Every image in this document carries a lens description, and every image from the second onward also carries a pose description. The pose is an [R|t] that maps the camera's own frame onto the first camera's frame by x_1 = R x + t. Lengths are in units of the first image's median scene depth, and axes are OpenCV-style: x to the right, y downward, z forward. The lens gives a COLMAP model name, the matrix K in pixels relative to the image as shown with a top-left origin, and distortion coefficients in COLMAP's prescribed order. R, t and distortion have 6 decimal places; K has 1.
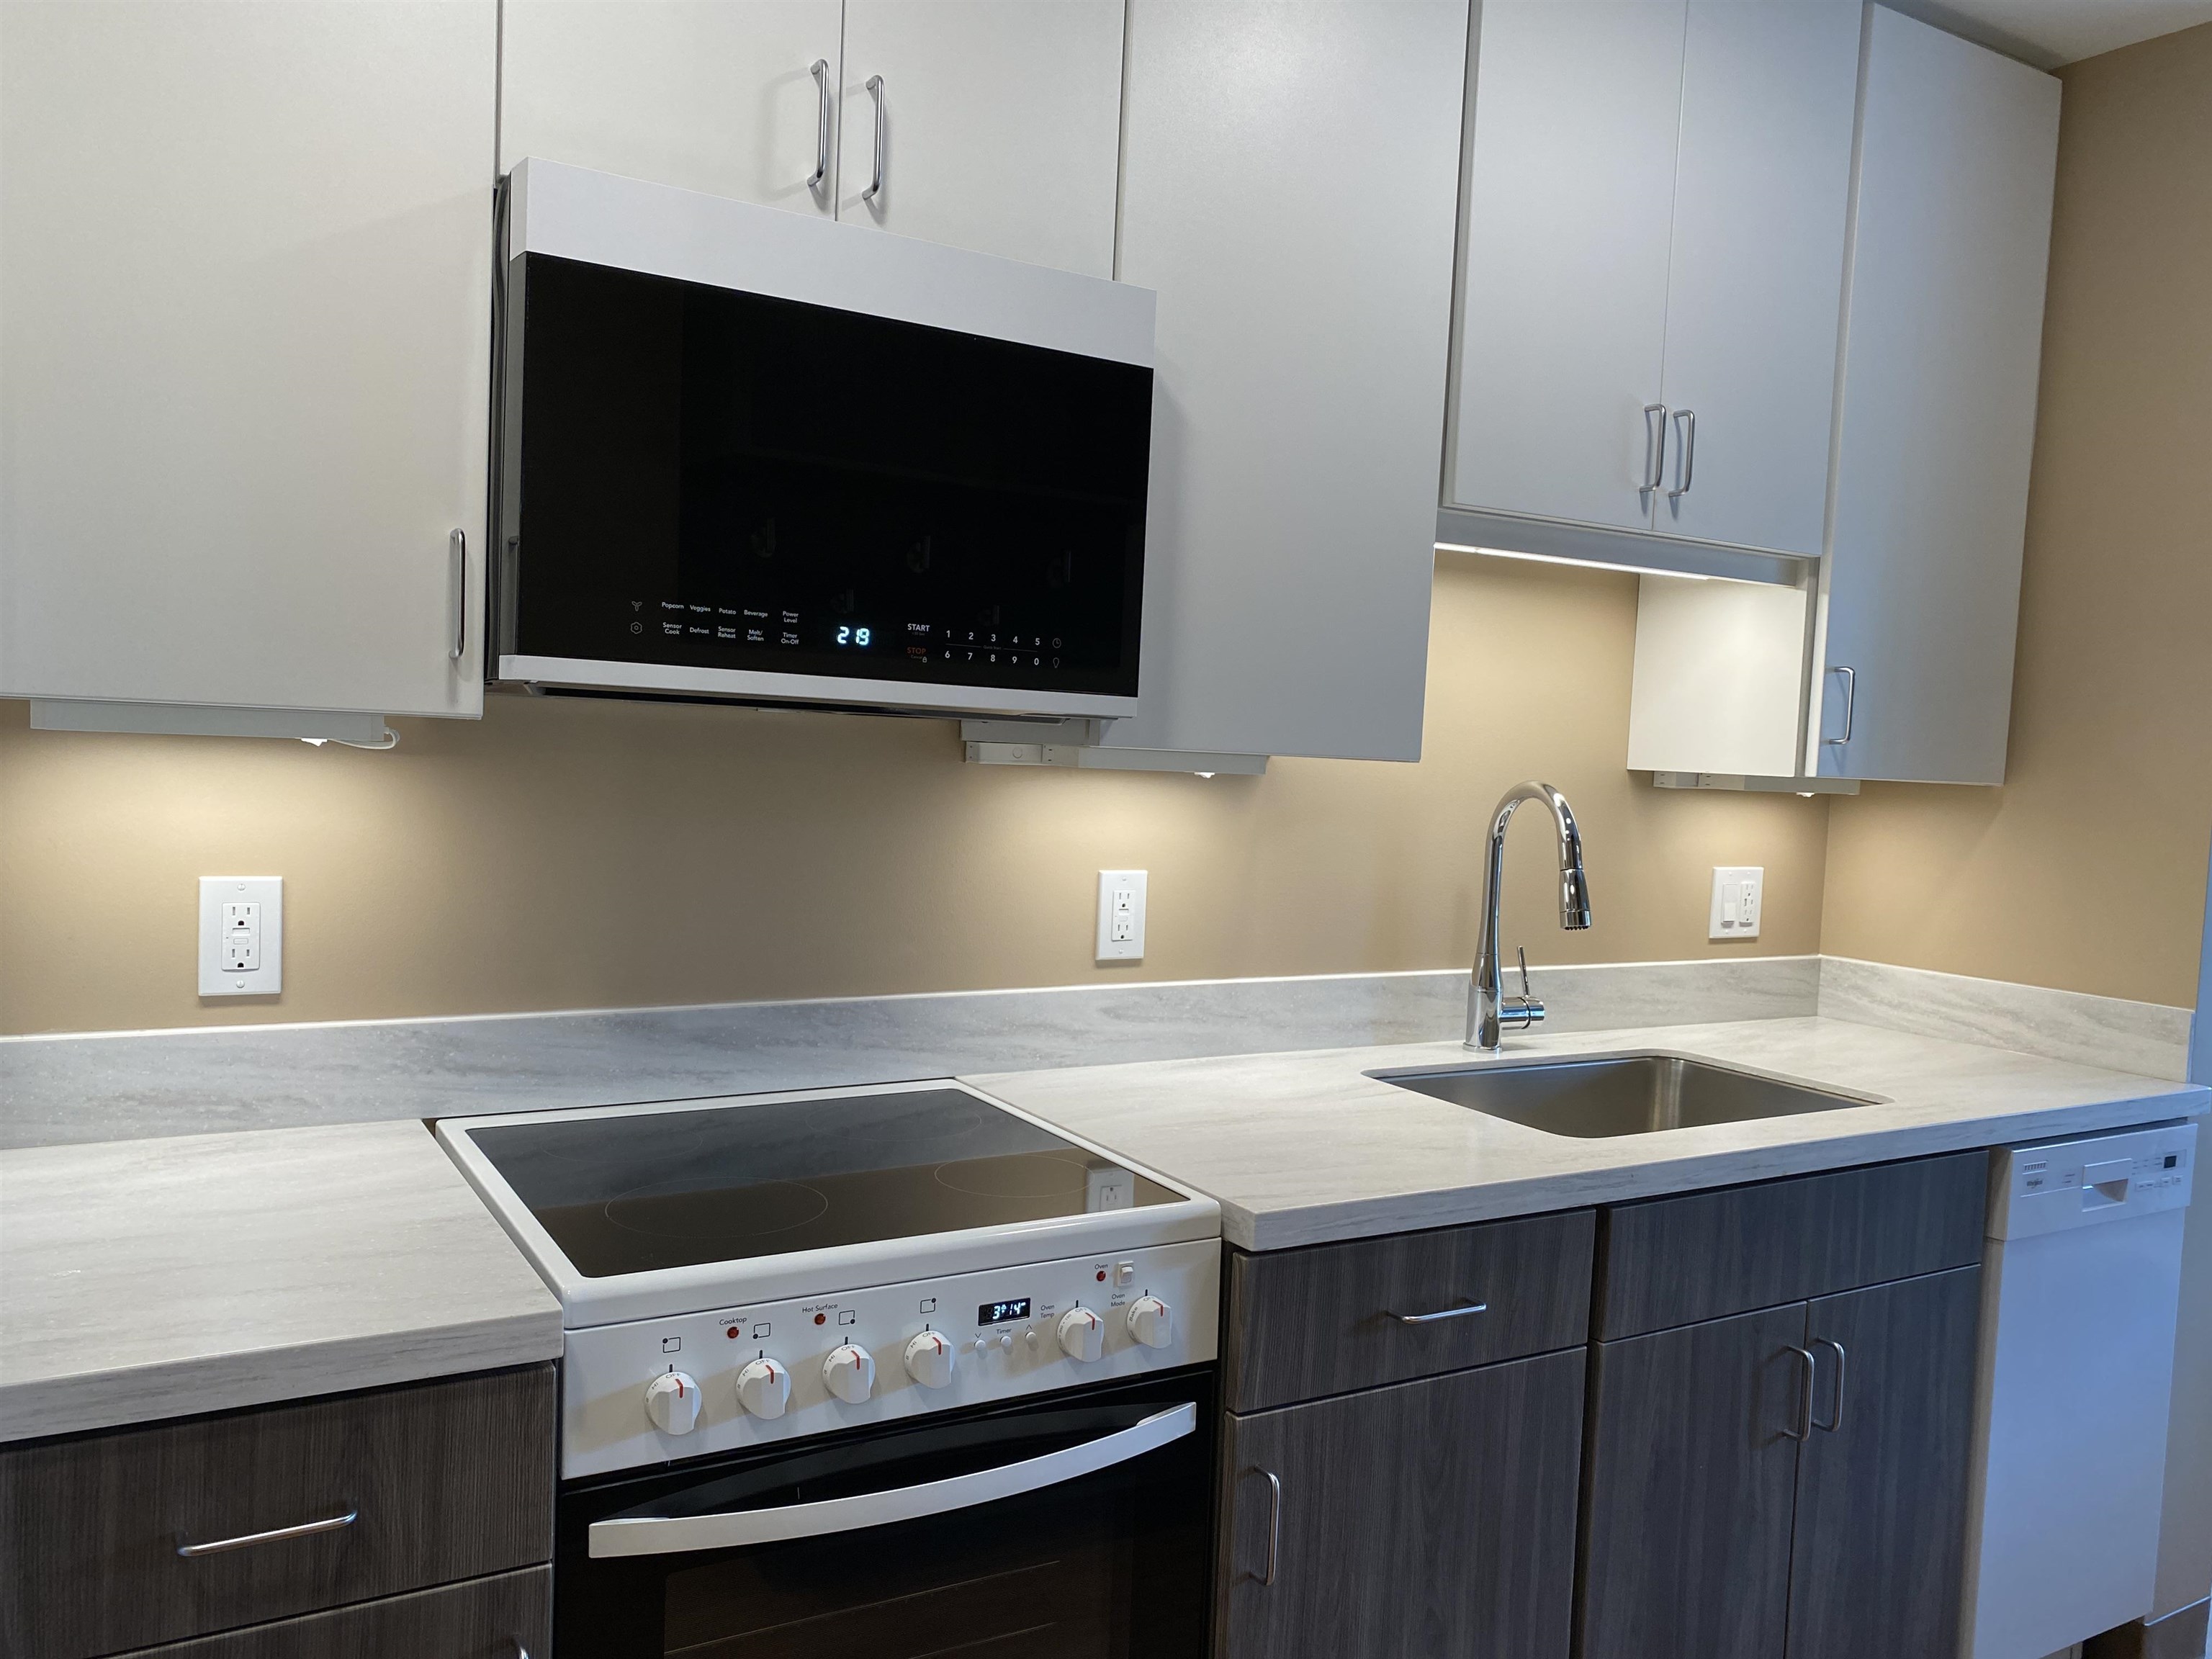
lens RADIAL K [[1720.8, 0, 1287.7], [0, 1720.8, 862.7], [0, 0, 1]] dist [0.025770, -0.030106]
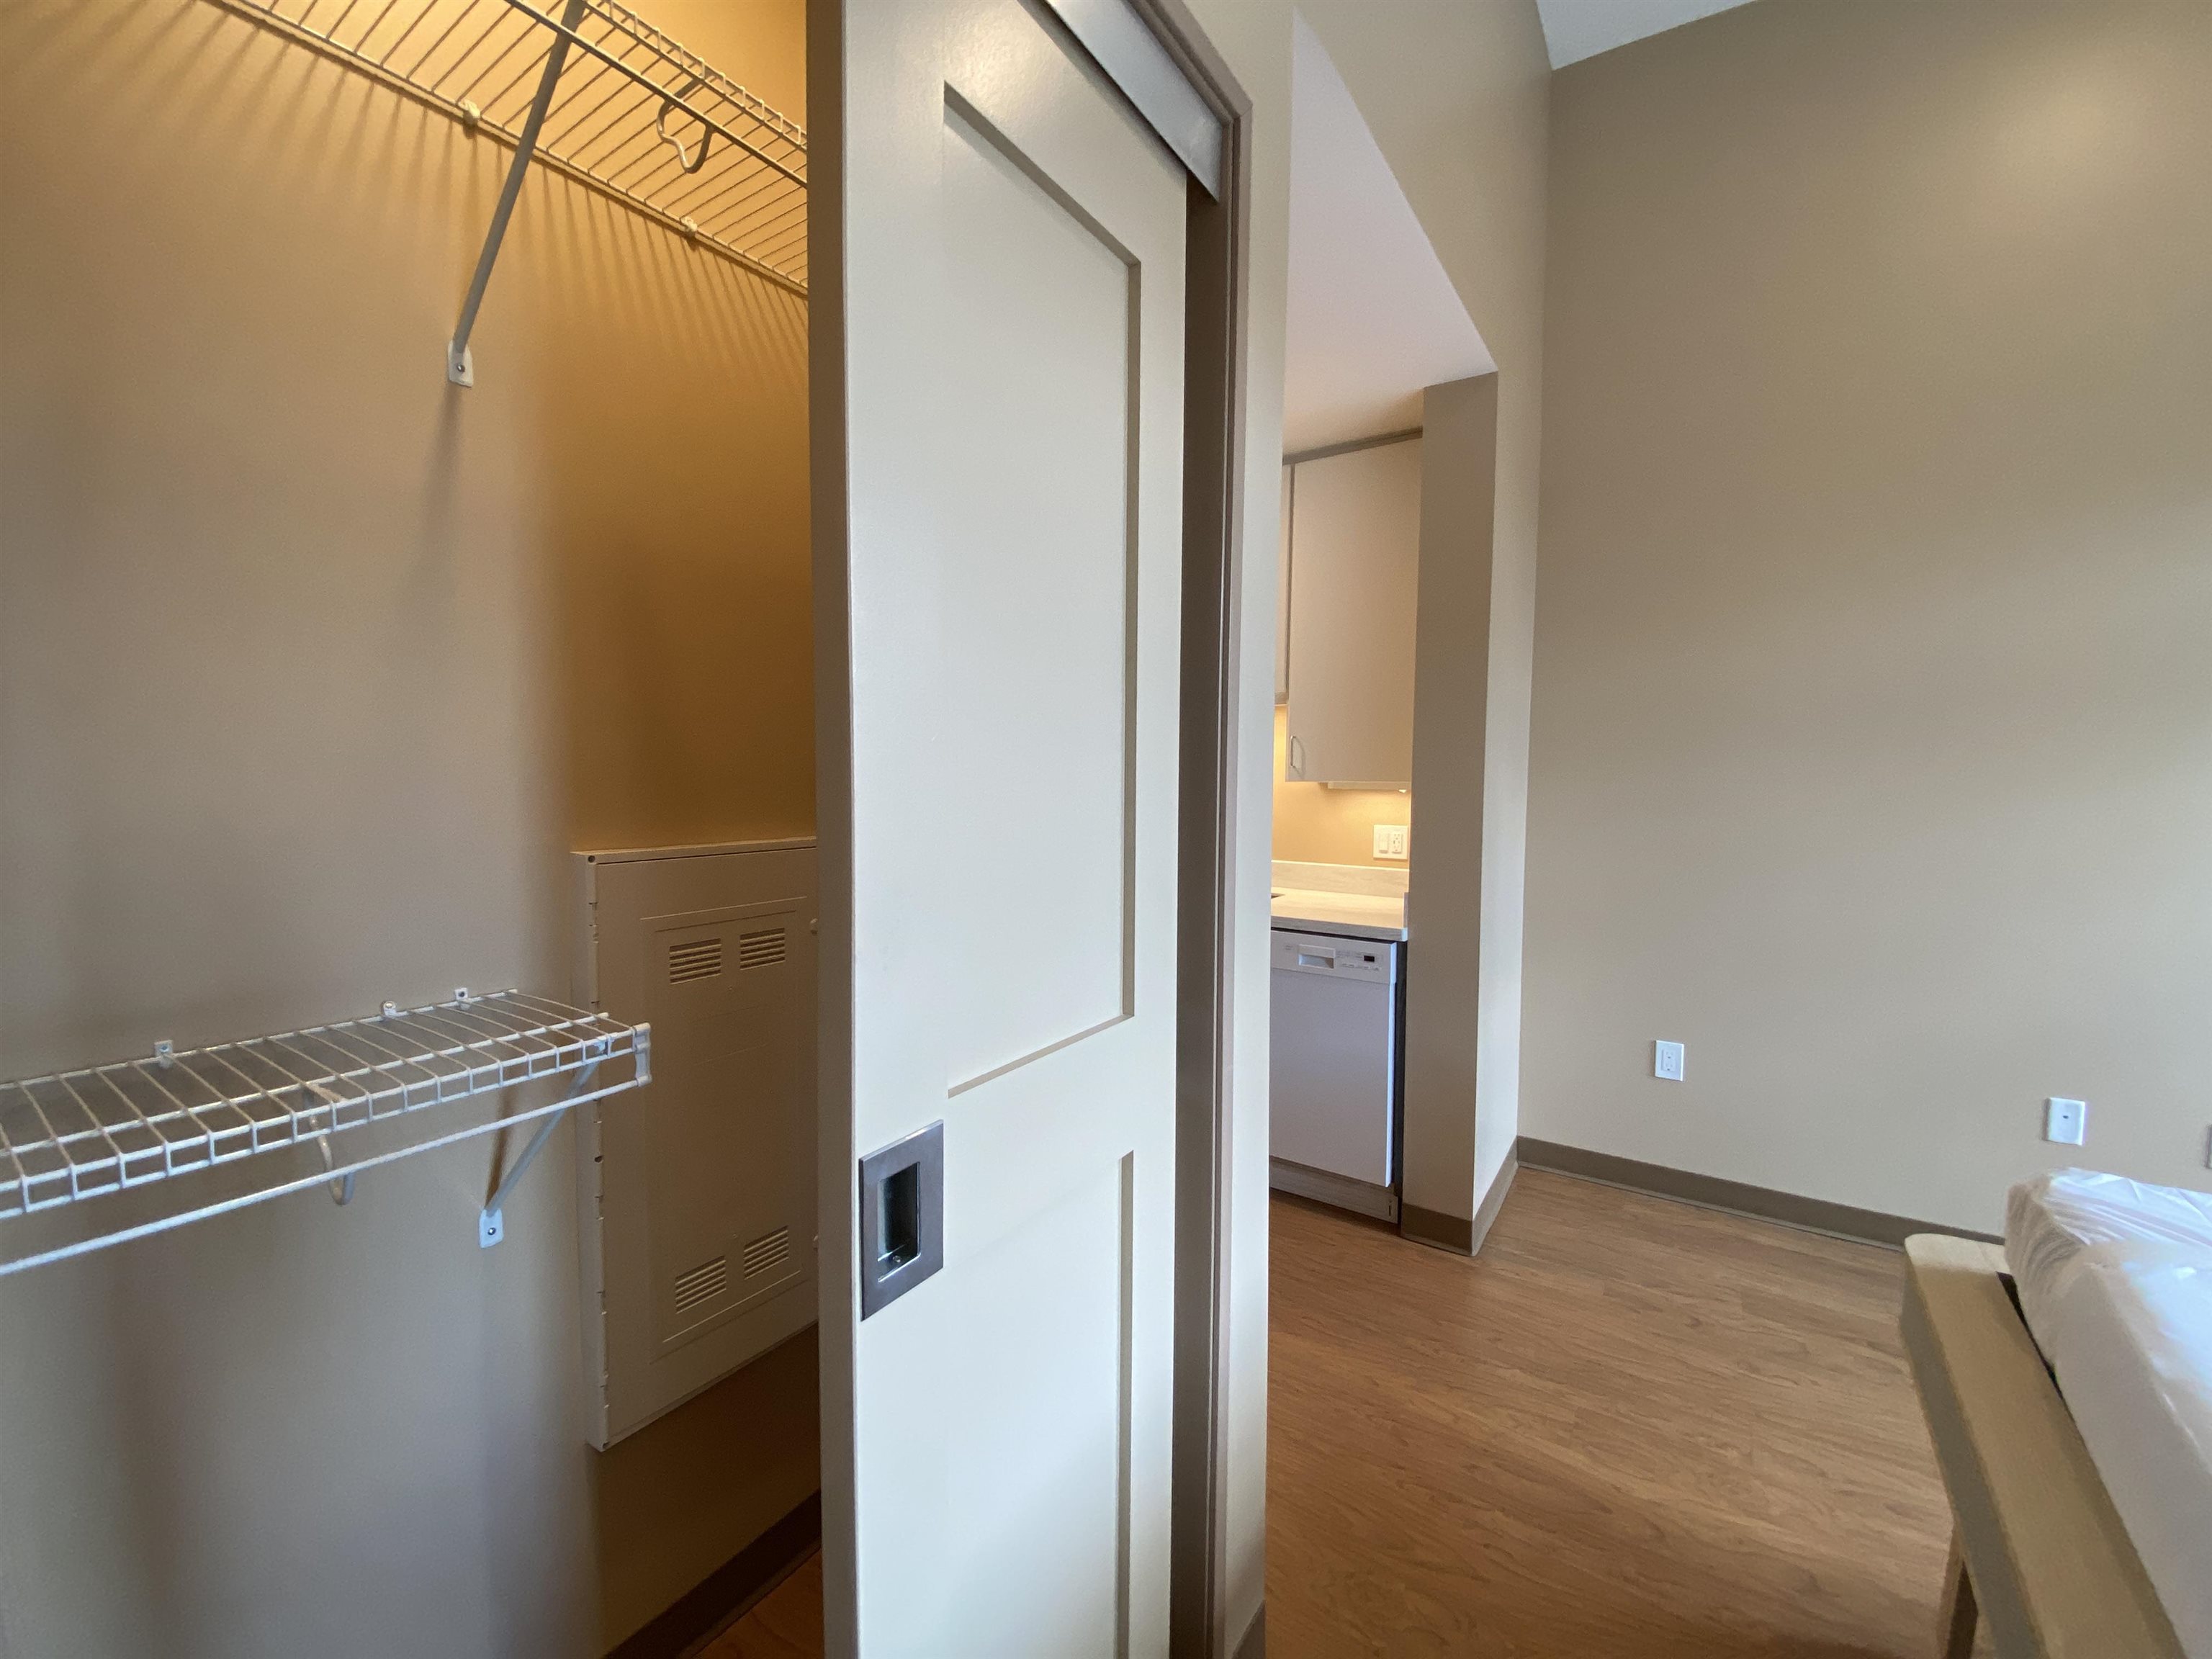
lens RADIAL K [[895.9, 0, 1106.0], [0, 895.9, 829.5], [0, 0, 1]] dist [-0.028844, -0.000010]
pose [[0.371136, 0.007963, -0.928544, 1.745261], [-0.053201, 0.998503, -0.012701, 0.061389], [0.927053, 0.054114, 0.371004, 0.400418]]
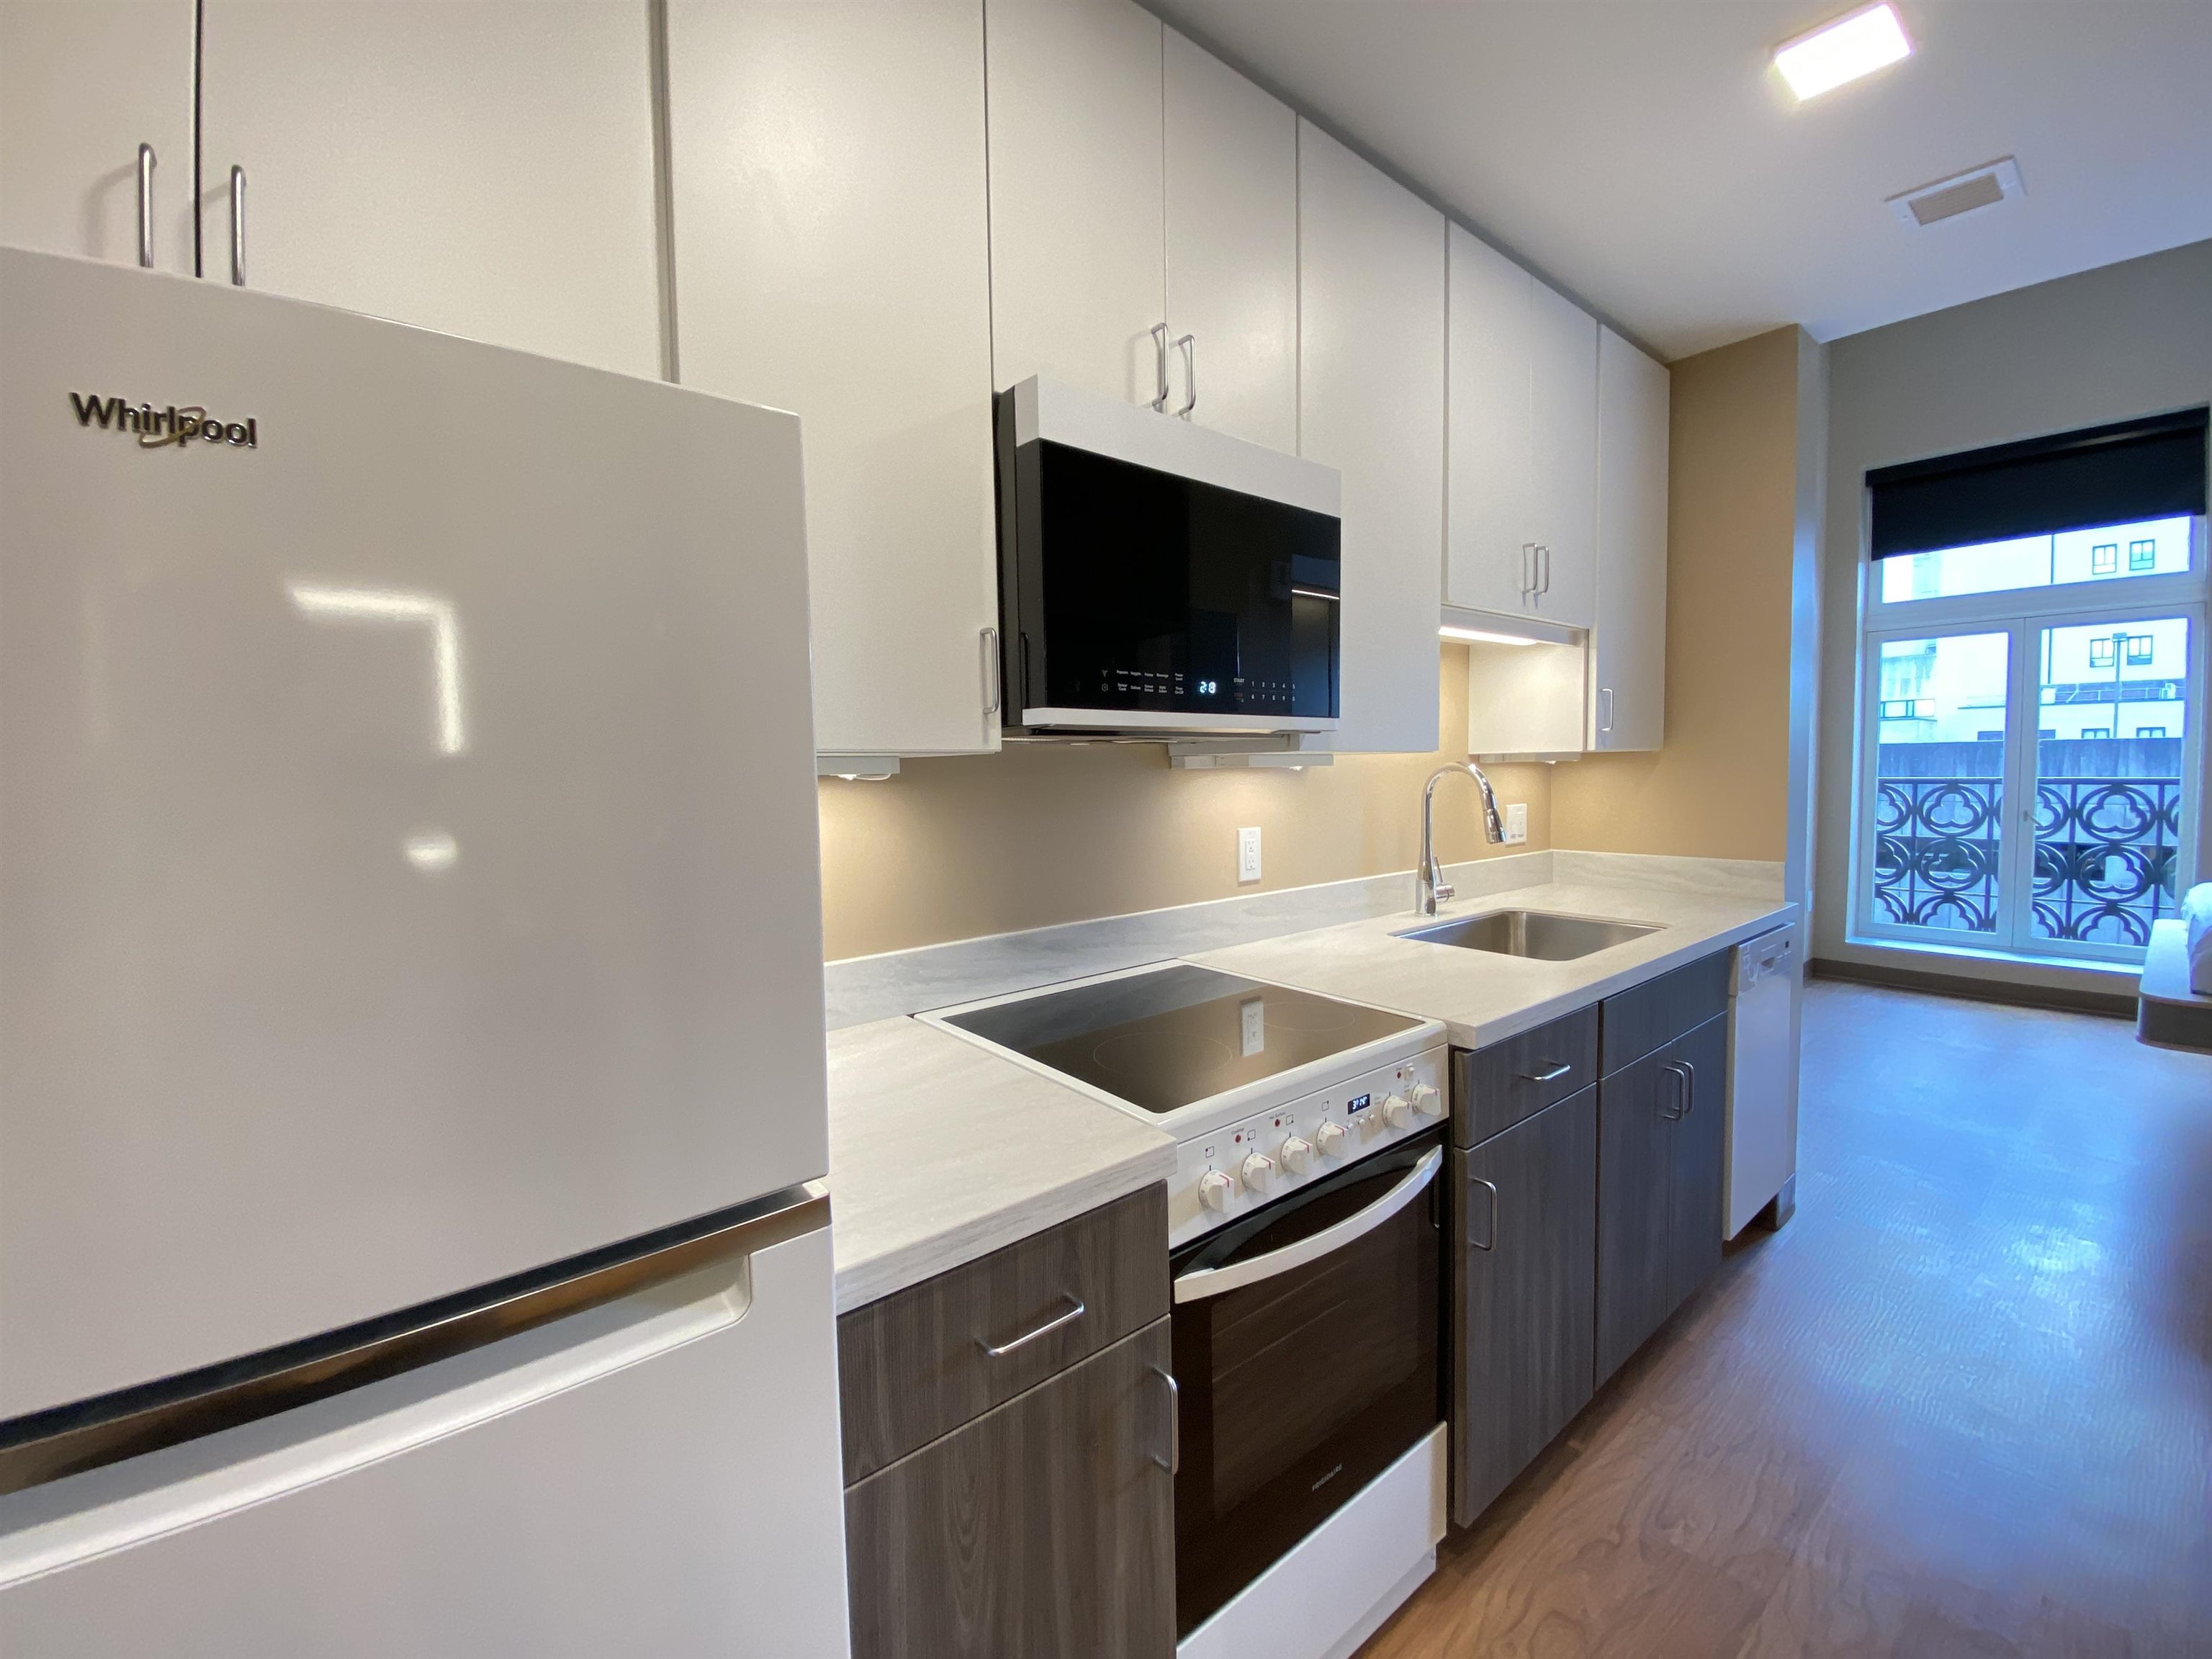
lens RADIAL K [[903.7, 0, 1195.3], [0, 903.7, 814.2], [0, 0, 1]] dist [0.010333, -0.000173]
pose [[0.990510, -0.068451, 0.119183, -0.294914], [0.069405, 0.997581, -0.003863, -0.010187], [-0.118630, 0.012098, 0.992865, 0.139328]]
